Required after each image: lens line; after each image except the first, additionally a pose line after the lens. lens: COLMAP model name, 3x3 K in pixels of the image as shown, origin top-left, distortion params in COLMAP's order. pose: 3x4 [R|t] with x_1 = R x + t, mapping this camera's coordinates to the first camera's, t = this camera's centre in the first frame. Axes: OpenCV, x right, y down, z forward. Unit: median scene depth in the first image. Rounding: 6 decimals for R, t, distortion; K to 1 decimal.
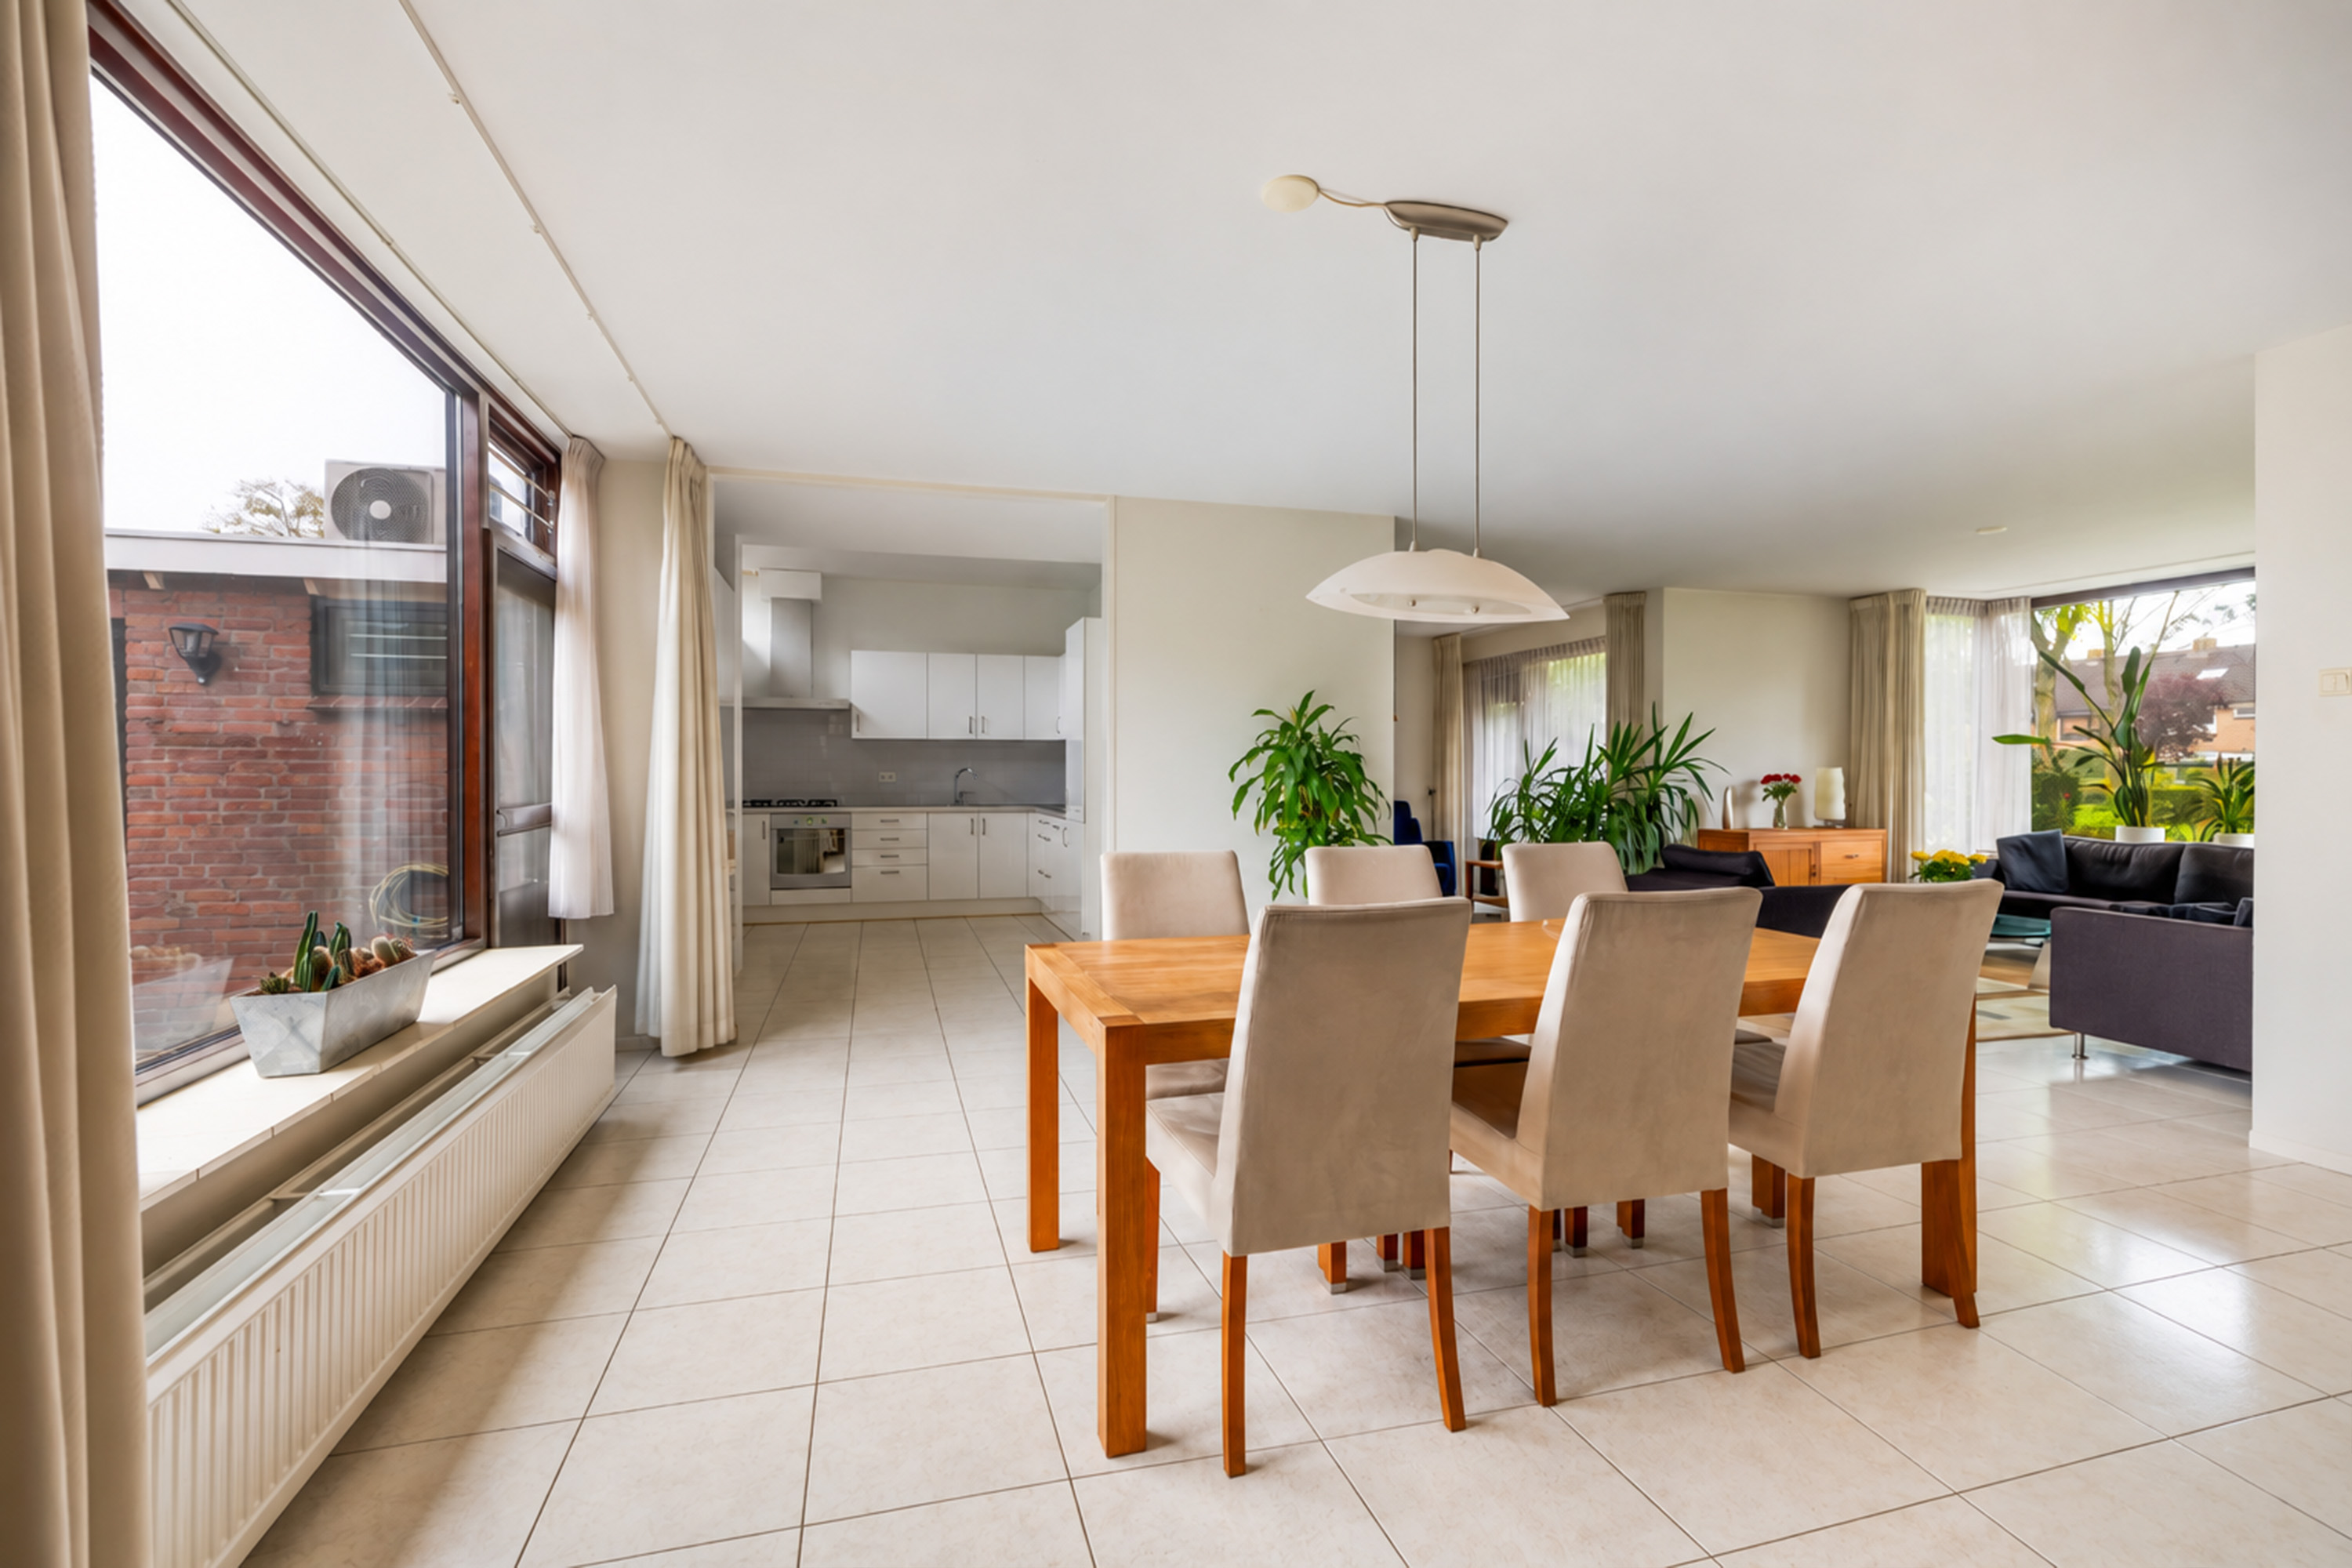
lens RADIAL K [[1061.0, 0, 1176.0], [0, 1061.0, 784.0], [0, 0, 1]] dist [-0.002355, -0.000865]
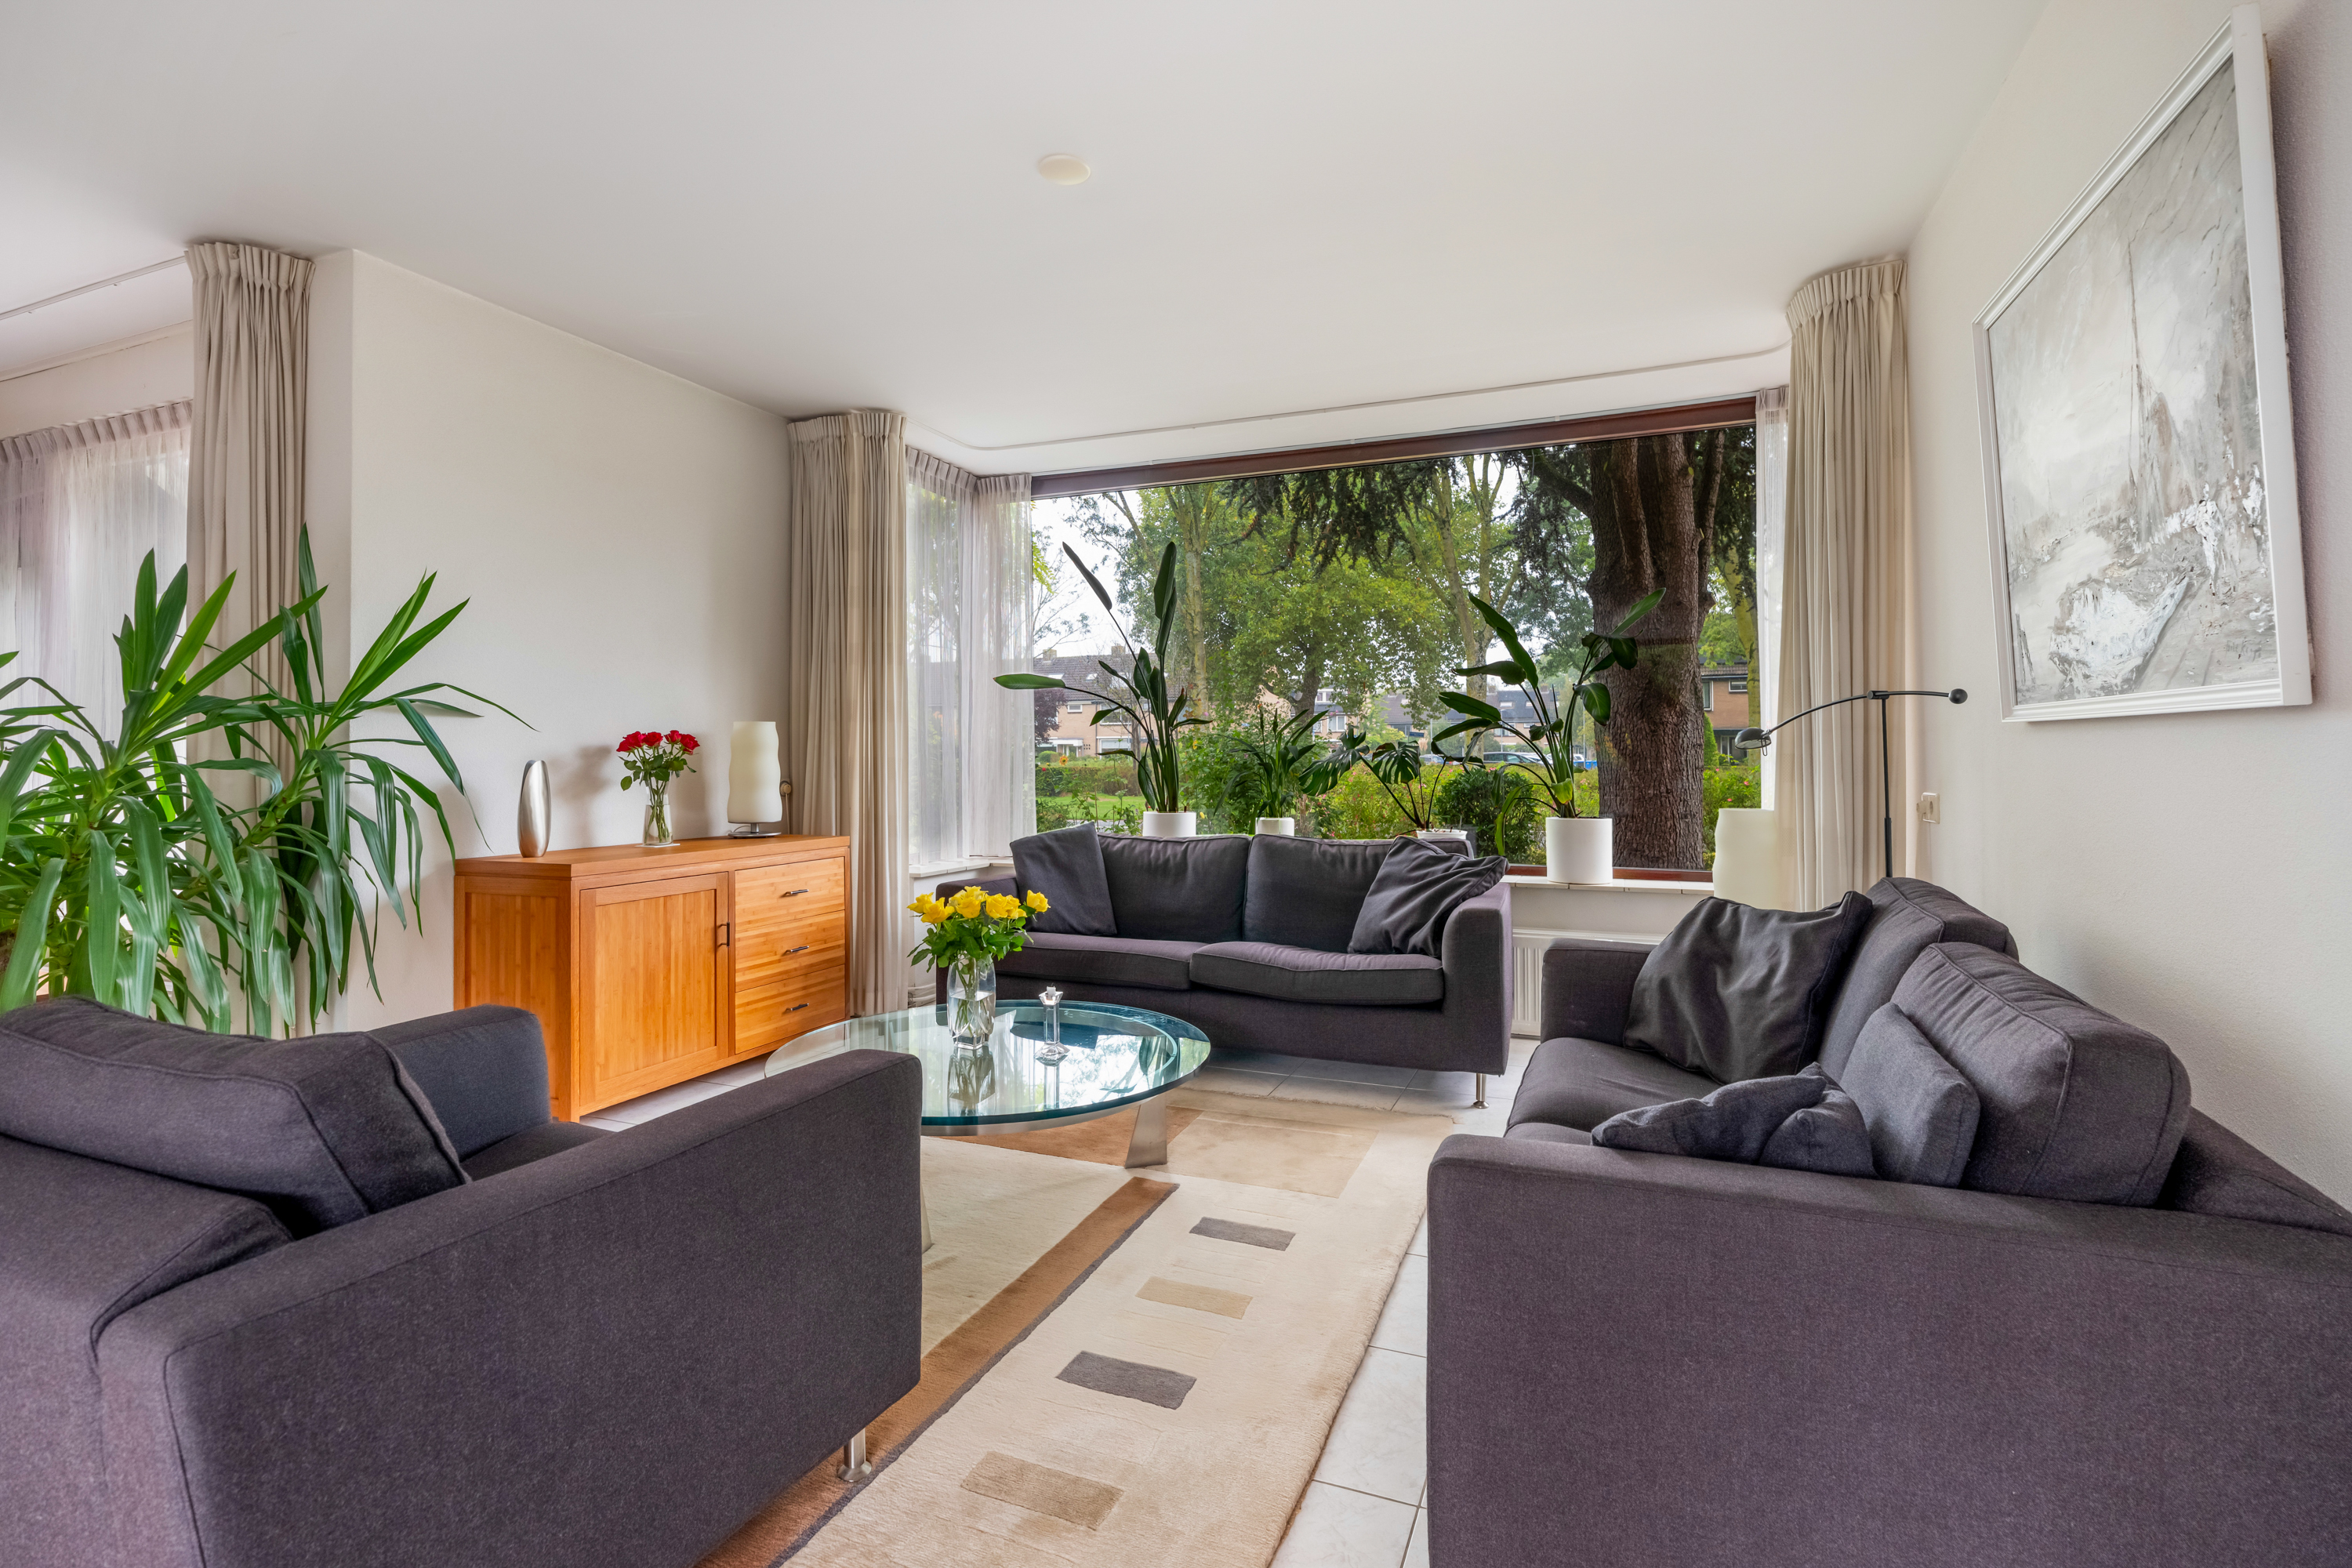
lens RADIAL K [[1087.3, 0, 1177.6], [0, 1087.3, 759.1], [0, 0, 1]] dist [-0.001893, -0.000580]
pose [[0.622376, -0.002708, 0.782714, 0.335201], [0.009100, 0.999951, -0.003776, 0.007030], [-0.782665, 0.009473, 0.622371, 0.516581]]
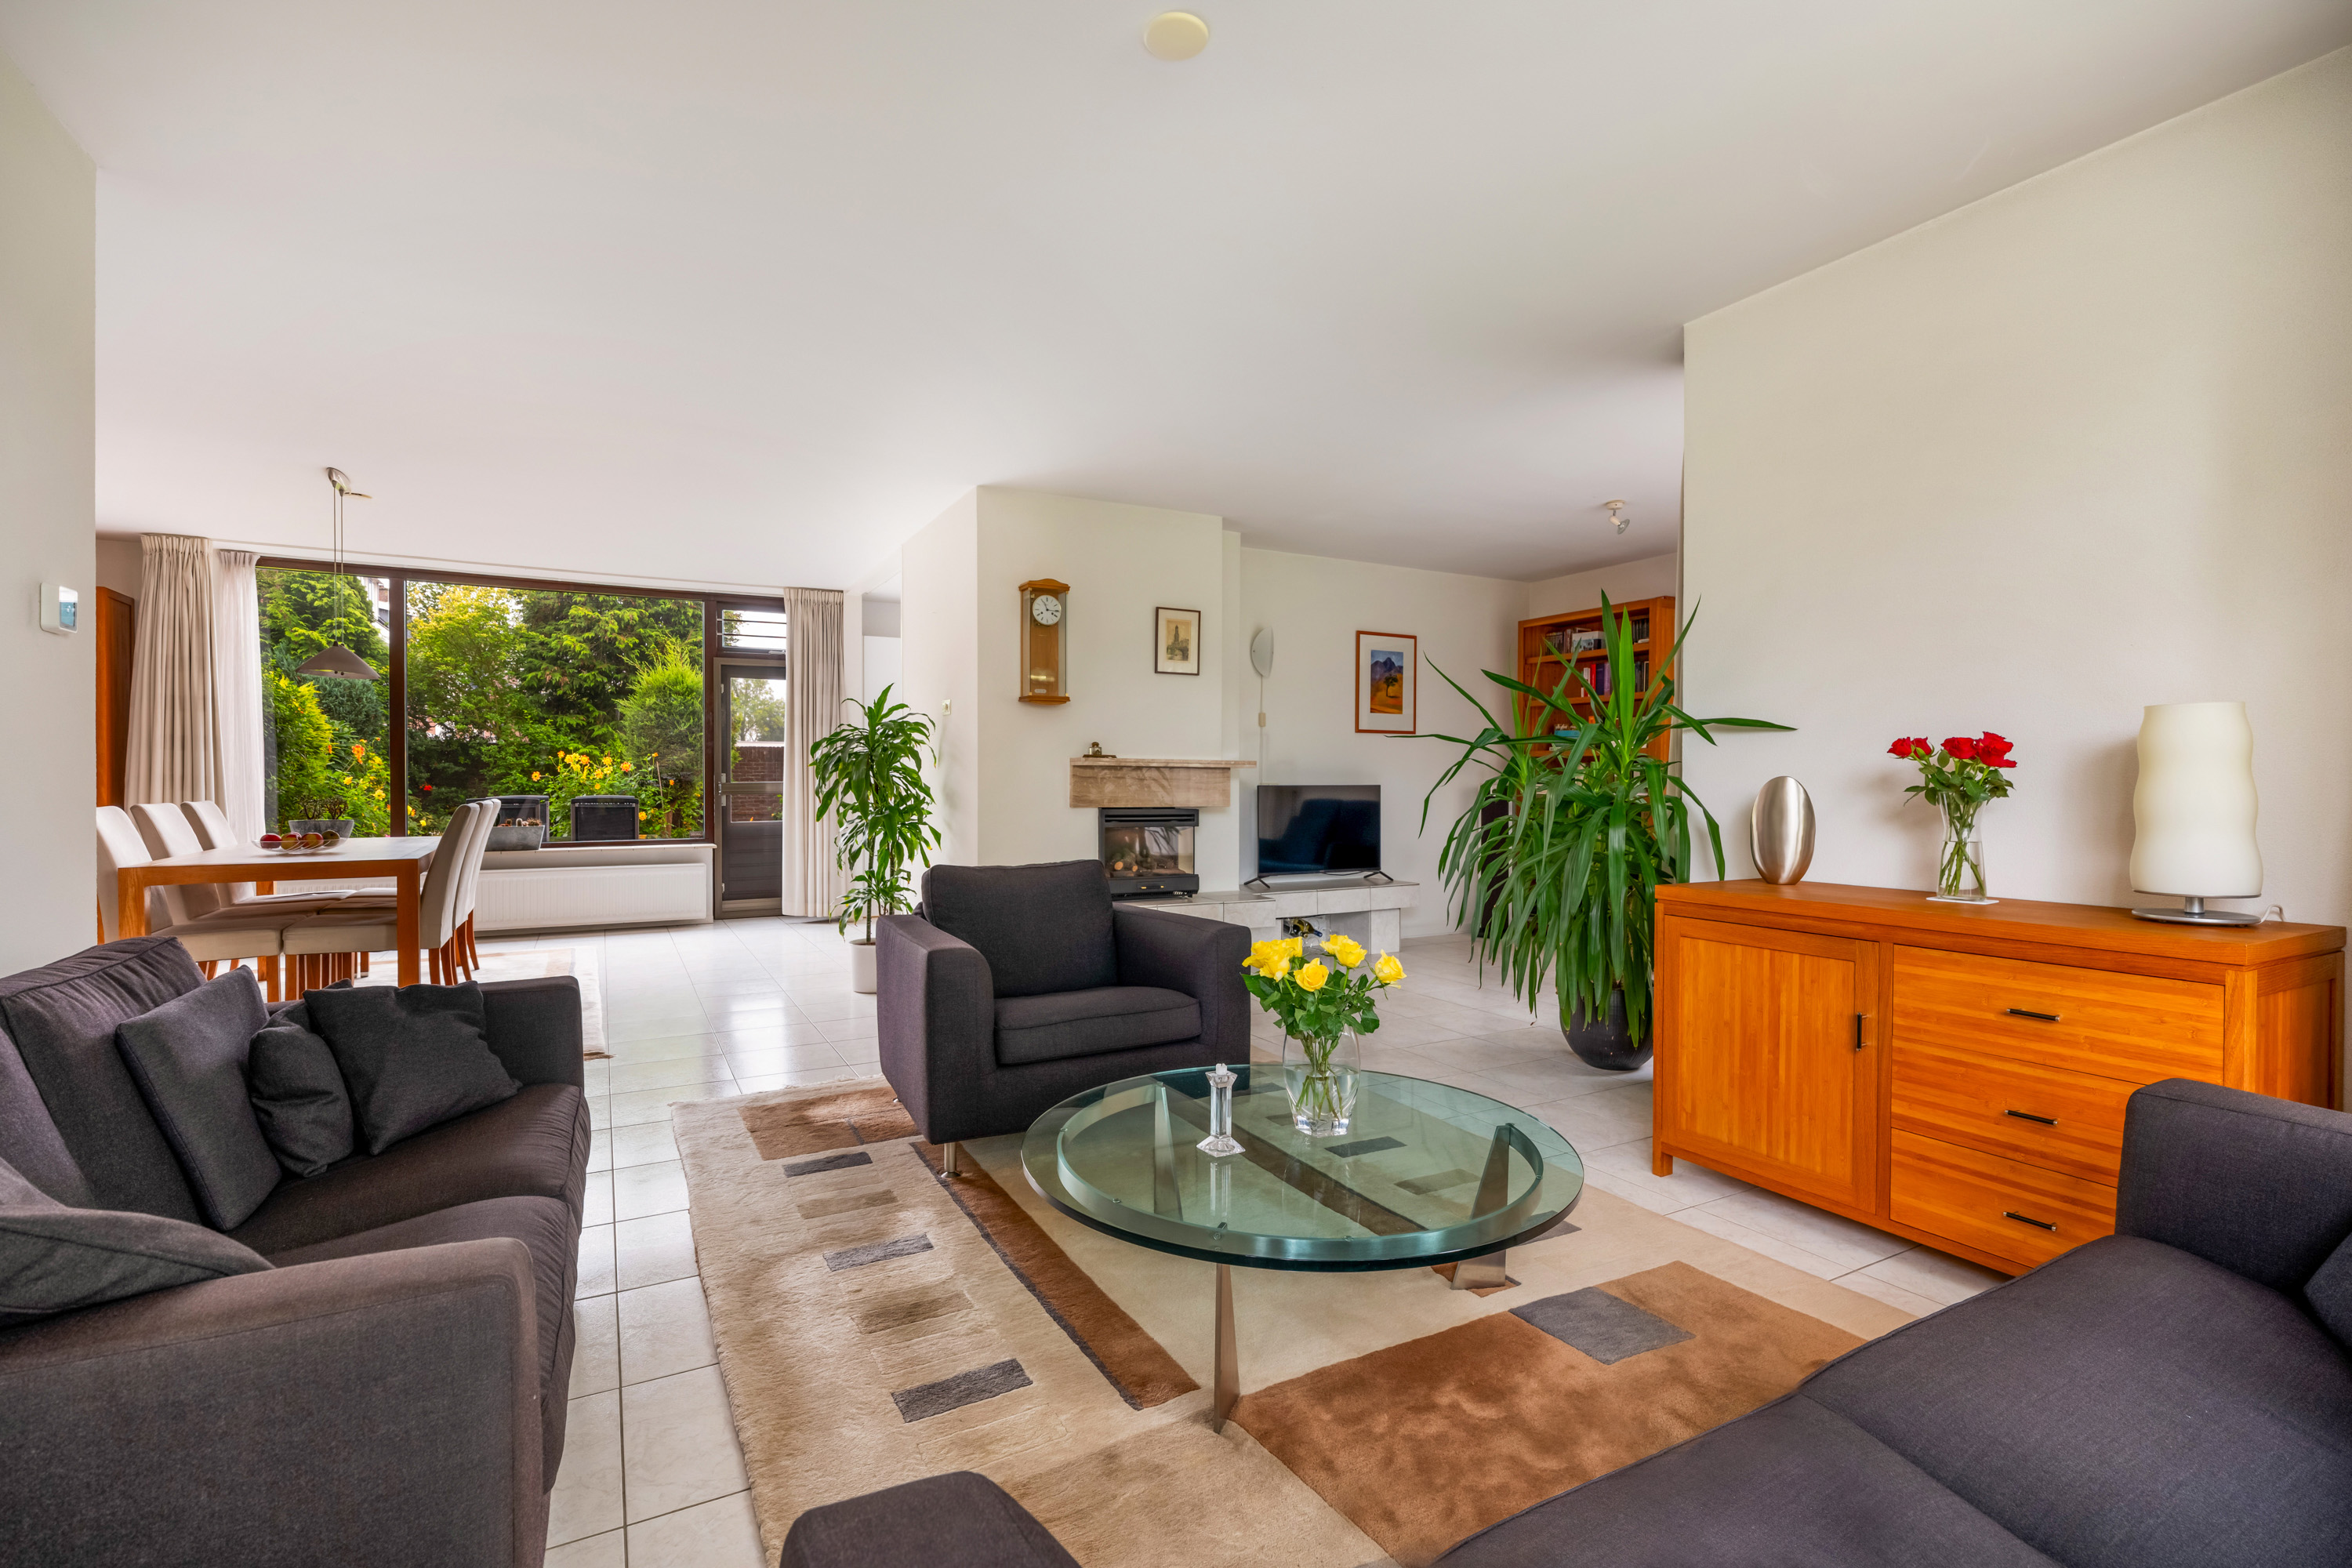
lens RADIAL K [[1087.3, 0, 1177.6], [0, 1087.3, 759.1], [0, 0, 1]] dist [-0.001893, -0.000580]
pose [[0.219149, -0.022117, -0.975441, 0.855588], [-0.010848, 0.999626, -0.025103, 0.009878], [0.975631, 0.016083, 0.218827, 0.696226]]
